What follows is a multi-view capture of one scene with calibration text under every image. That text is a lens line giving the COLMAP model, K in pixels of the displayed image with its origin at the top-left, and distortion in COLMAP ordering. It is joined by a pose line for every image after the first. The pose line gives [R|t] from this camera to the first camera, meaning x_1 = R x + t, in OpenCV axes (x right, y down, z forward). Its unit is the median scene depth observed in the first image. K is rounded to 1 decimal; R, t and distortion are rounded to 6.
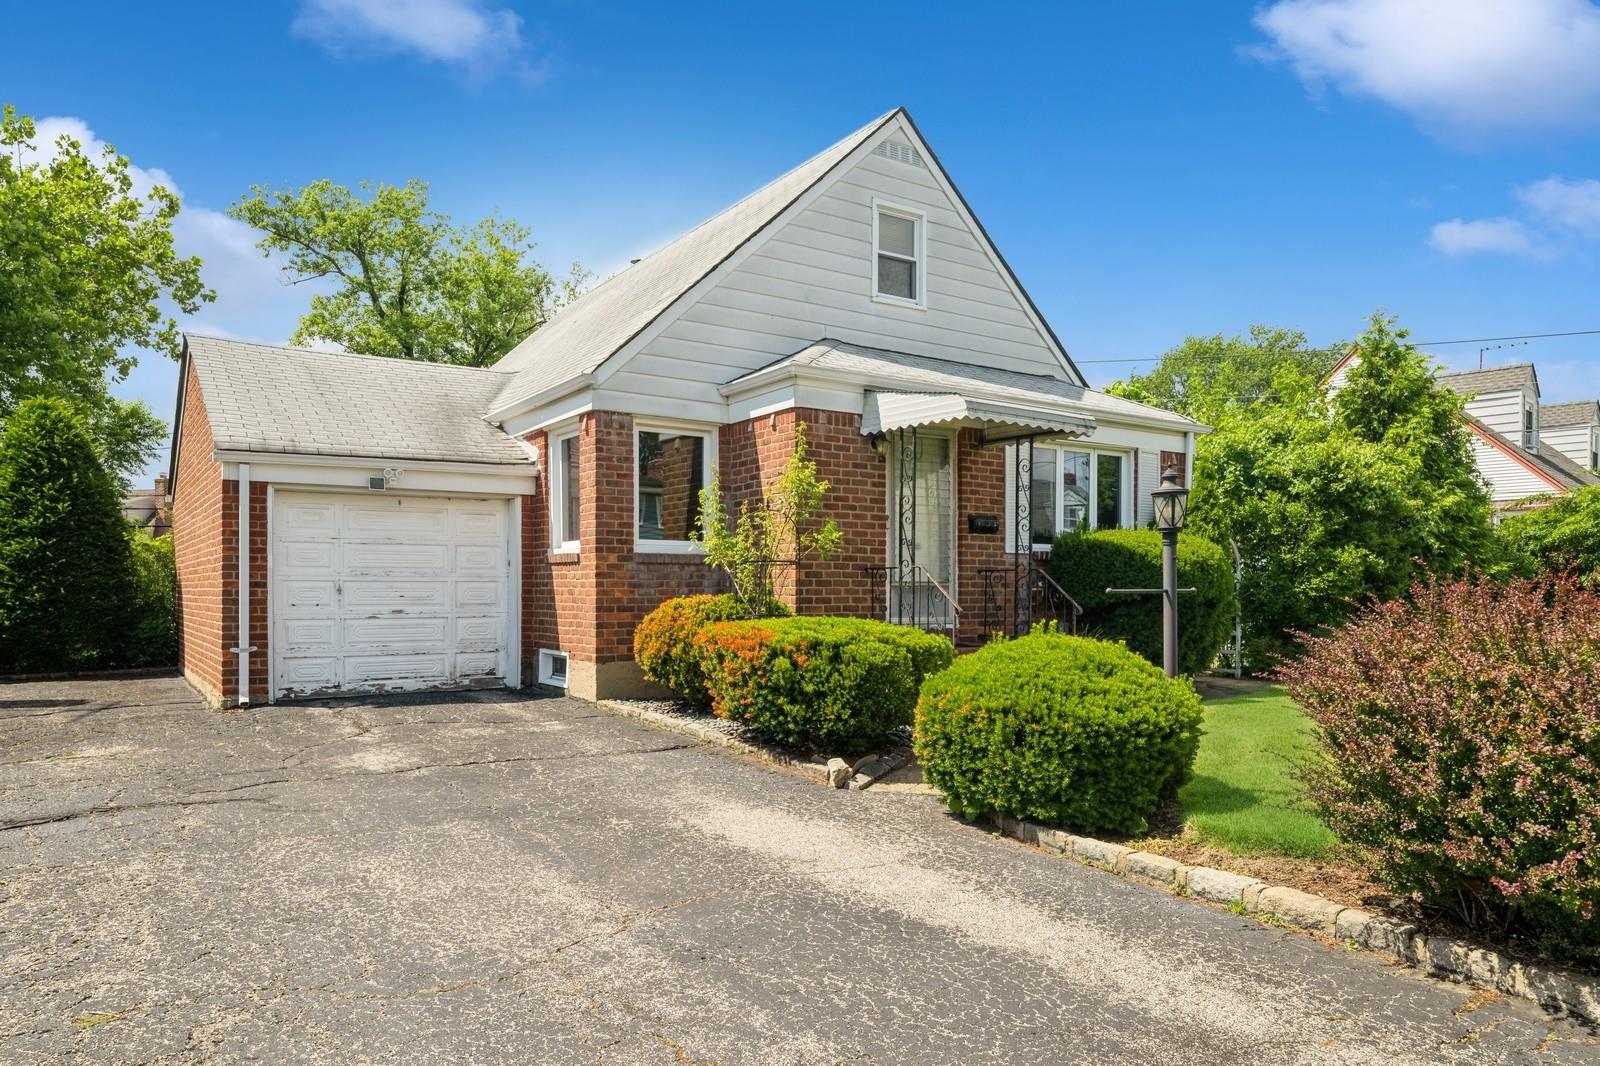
lens RADIAL K [[1042.3, 0, 809.8], [0, 1042.3, 587.1], [0, 0, 1]] dist [0.000294, 0.001982]
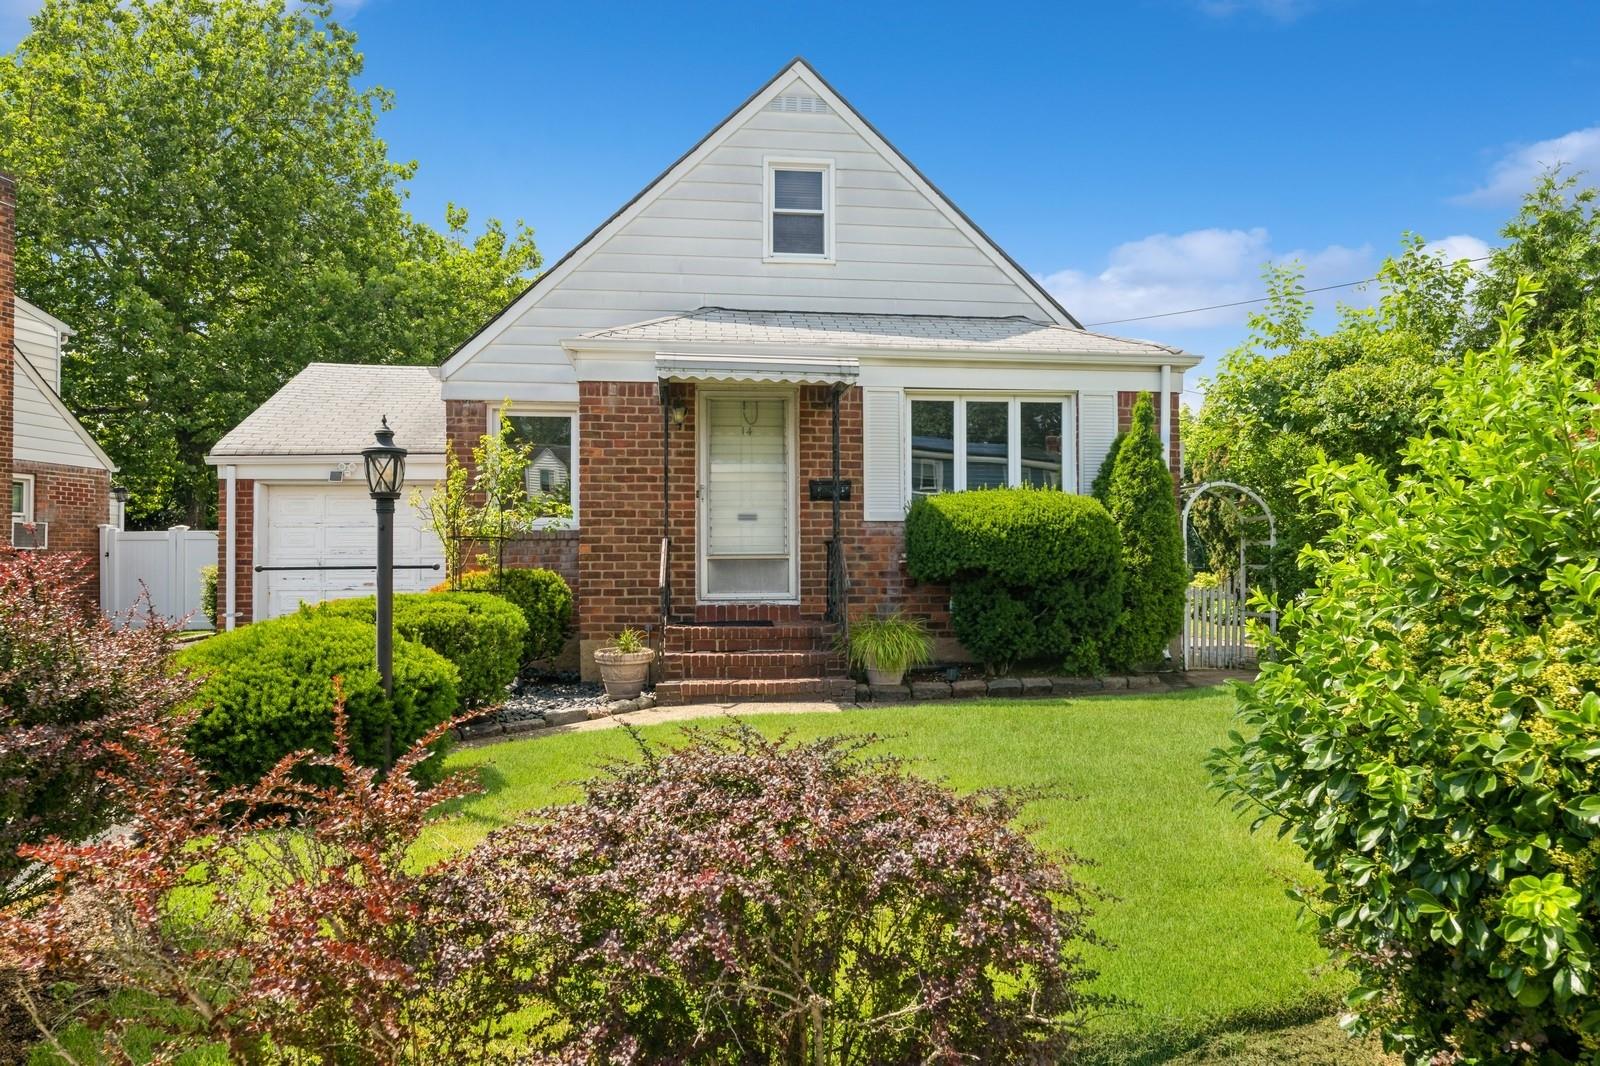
lens RADIAL K [[989.3, 0, 795.0], [0, 989.3, 526.5], [0, 0, 1]] dist [0.007260, 0.000910]
pose [[0.891768, -0.022654, -0.451926, 0.522939], [0.007553, 0.999352, -0.035191, 0.001297], [0.452430, 0.027968, 0.891361, 0.218510]]
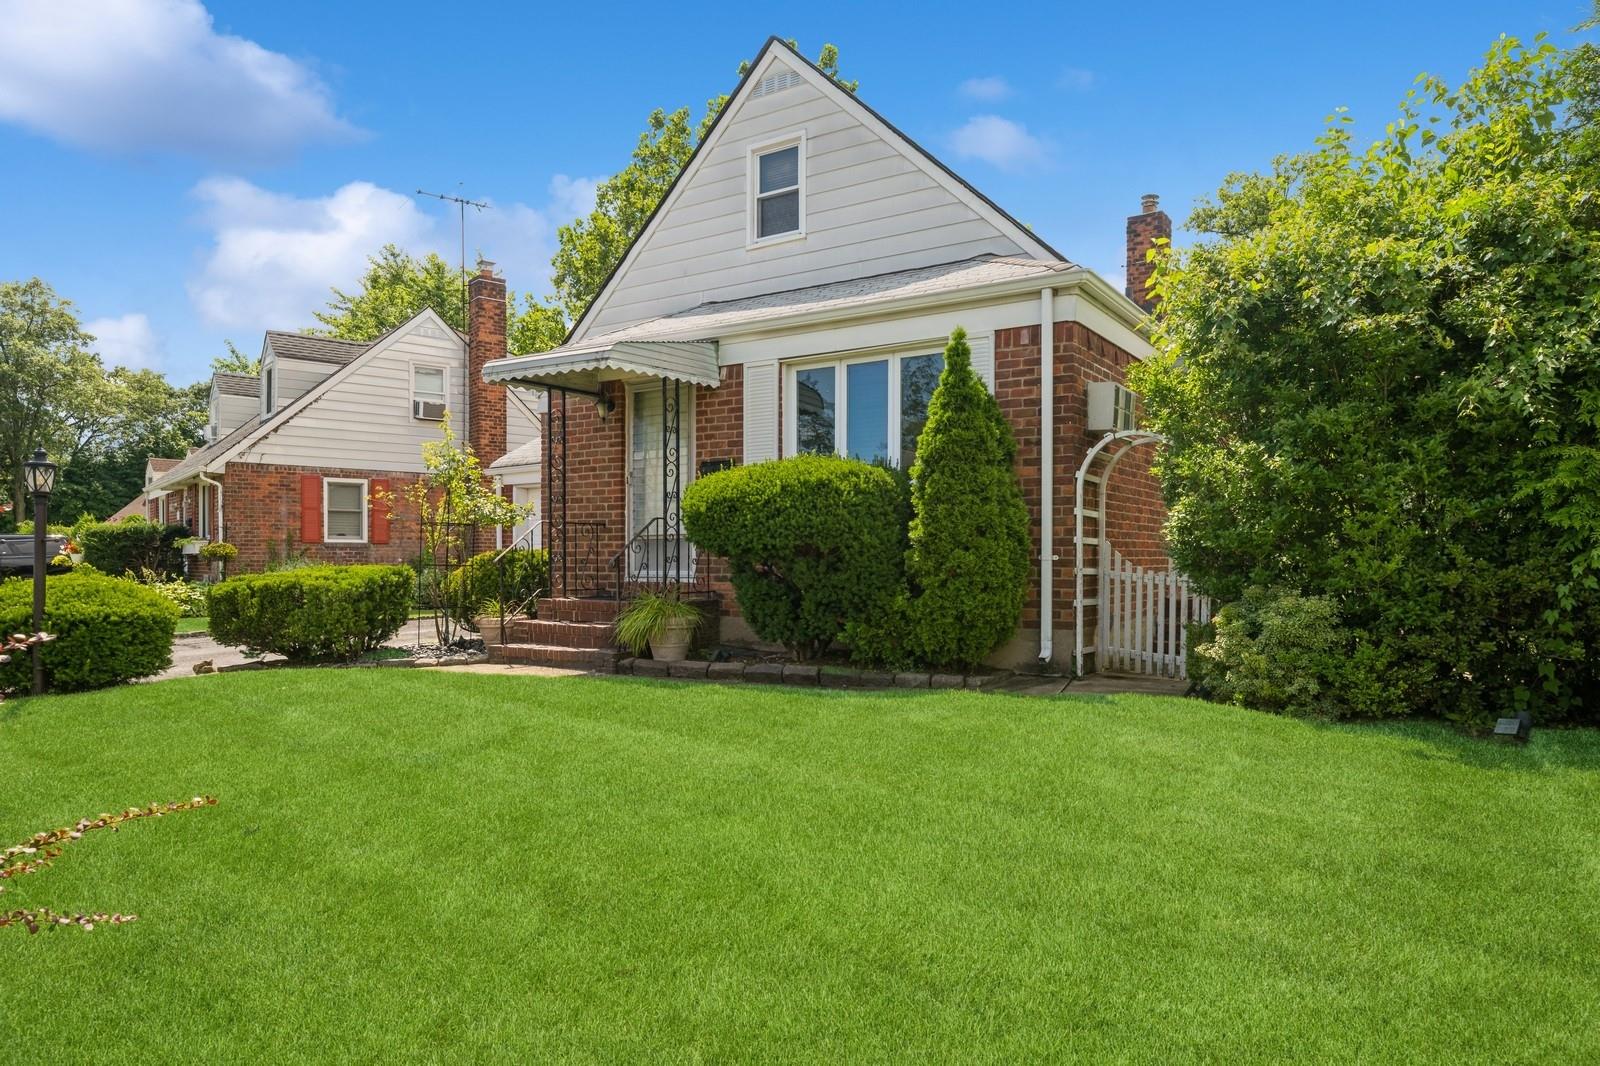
lens RADIAL K [[958.9, 0, 803.6], [0, 958.9, 542.2], [0, 0, 1]] dist [-0.000472, -0.001125]
pose [[0.422793, -0.017814, -0.906051, 0.954373], [0.008863, 0.999840, -0.015523, 0.016846], [0.906183, -0.001467, 0.422883, 0.705424]]
